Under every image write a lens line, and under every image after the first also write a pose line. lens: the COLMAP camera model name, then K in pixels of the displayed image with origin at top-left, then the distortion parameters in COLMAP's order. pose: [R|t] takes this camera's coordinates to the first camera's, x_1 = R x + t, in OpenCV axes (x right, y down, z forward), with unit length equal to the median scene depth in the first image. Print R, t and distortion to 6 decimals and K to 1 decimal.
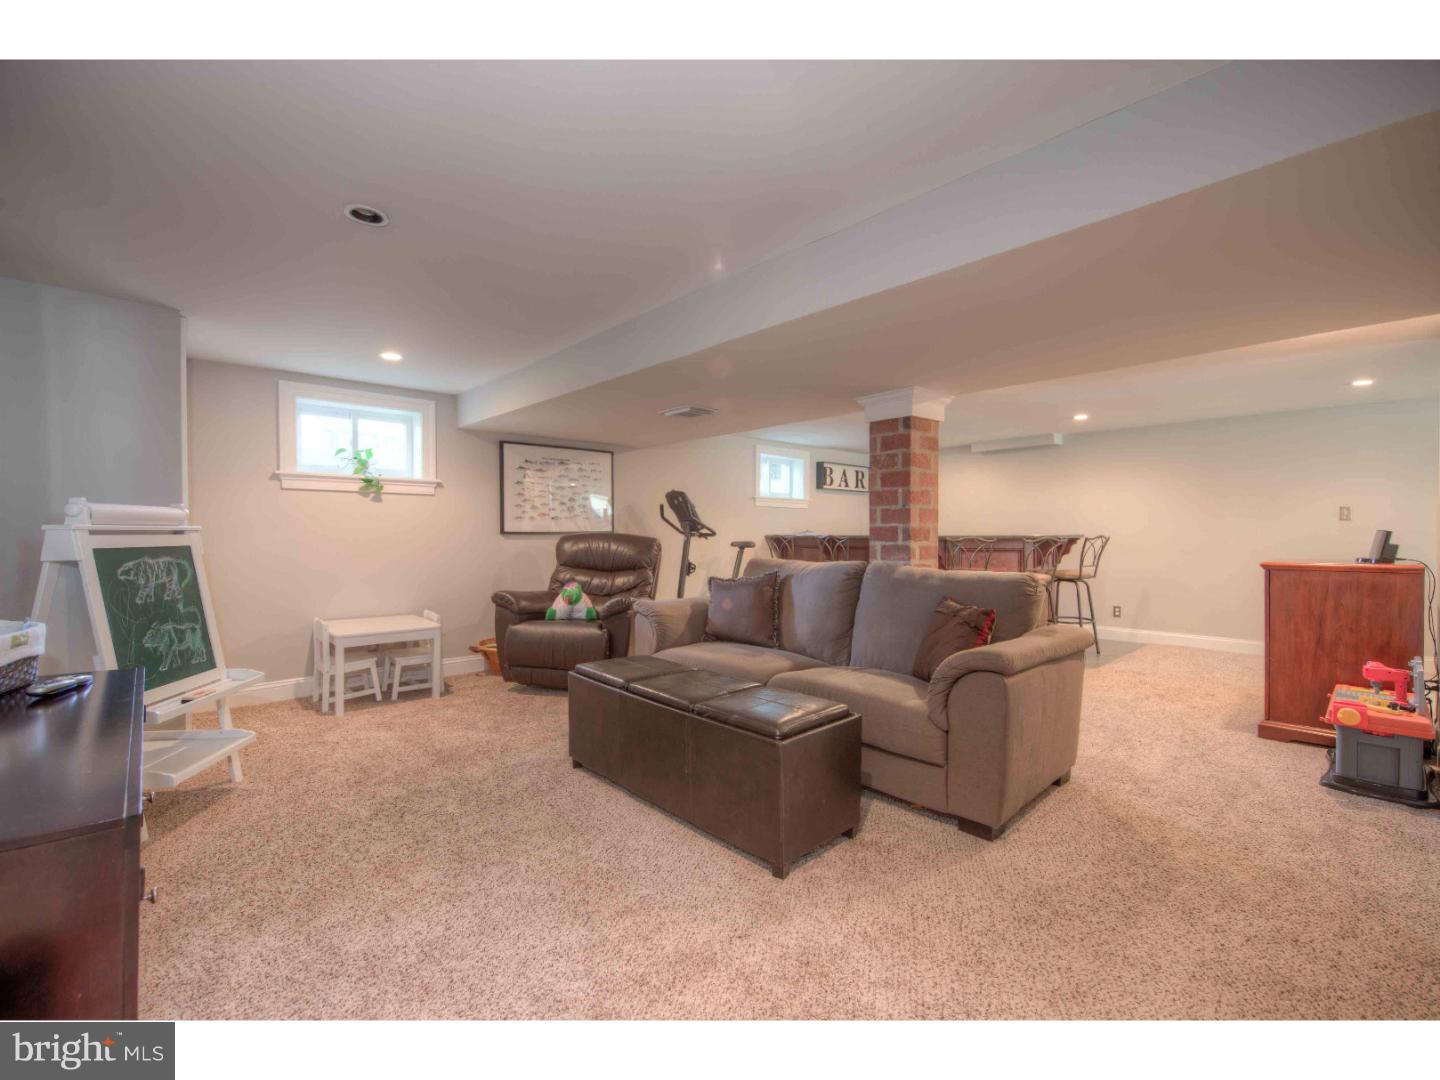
lens RADIAL K [[629.3, 0, 718.6], [0, 629.3, 535.7], [0, 0, 1]] dist [-0.003473, -0.000597]
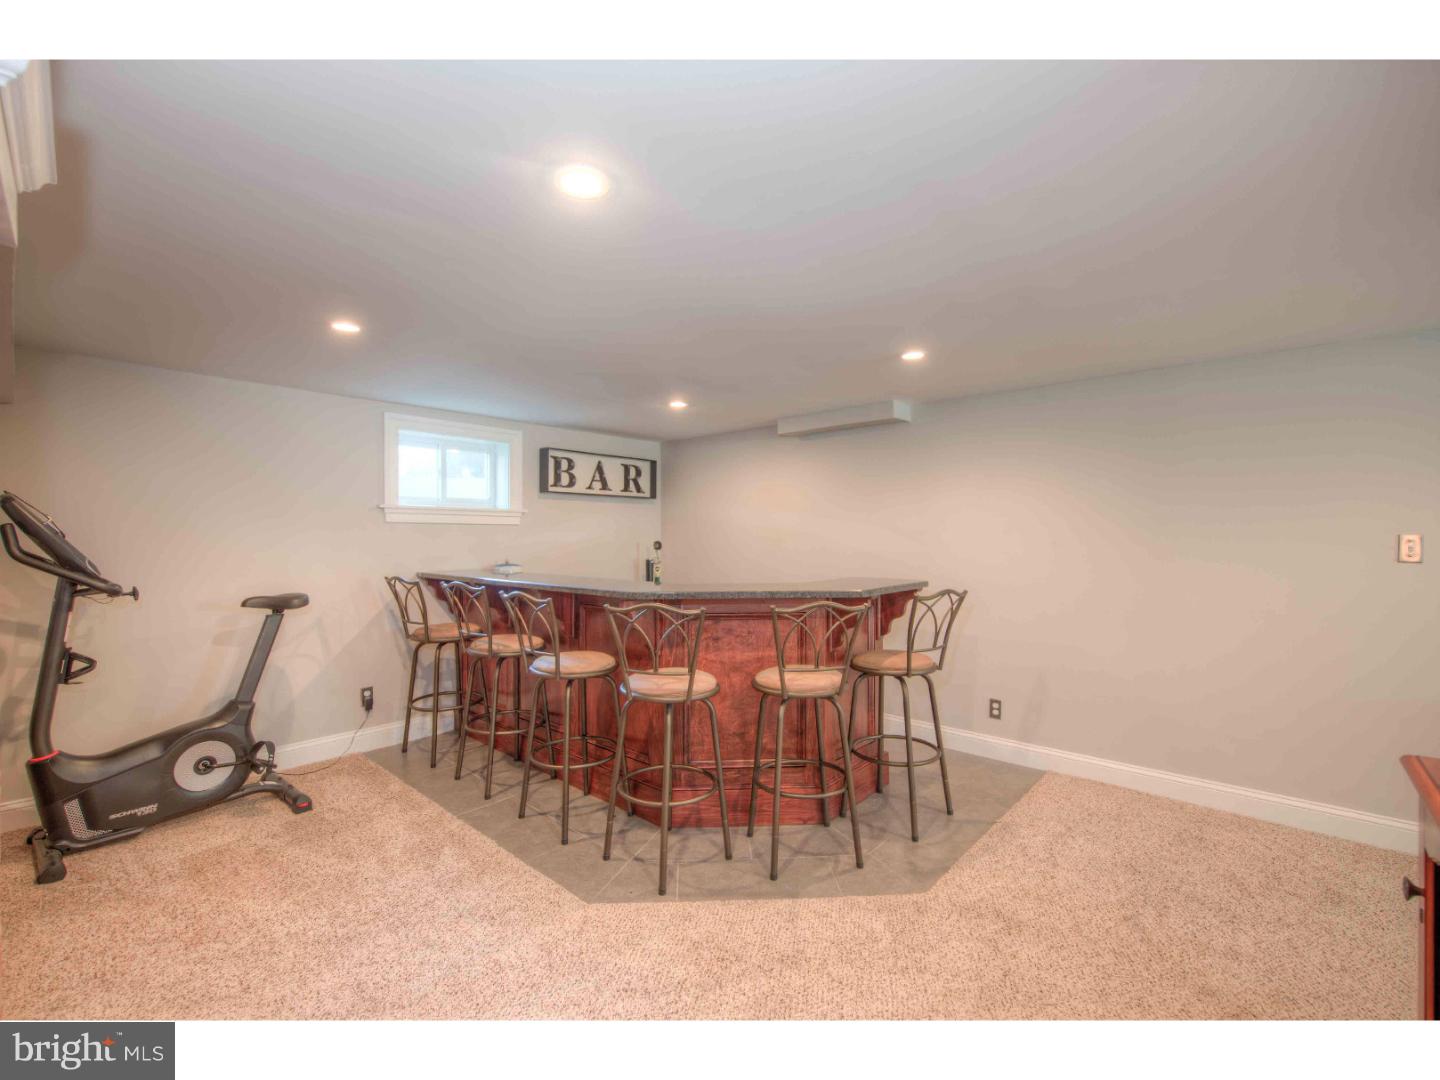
lens RADIAL K [[629.3, 0, 721.6], [0, 629.3, 541.4], [0, 0, 1]] dist [-0.003473, -0.000597]
pose [[0.995690, -0.000723, 0.092745, 0.276960], [0.000493, 0.999997, 0.002505, -0.028580], [-0.092746, -0.002448, 0.995687, 0.376729]]
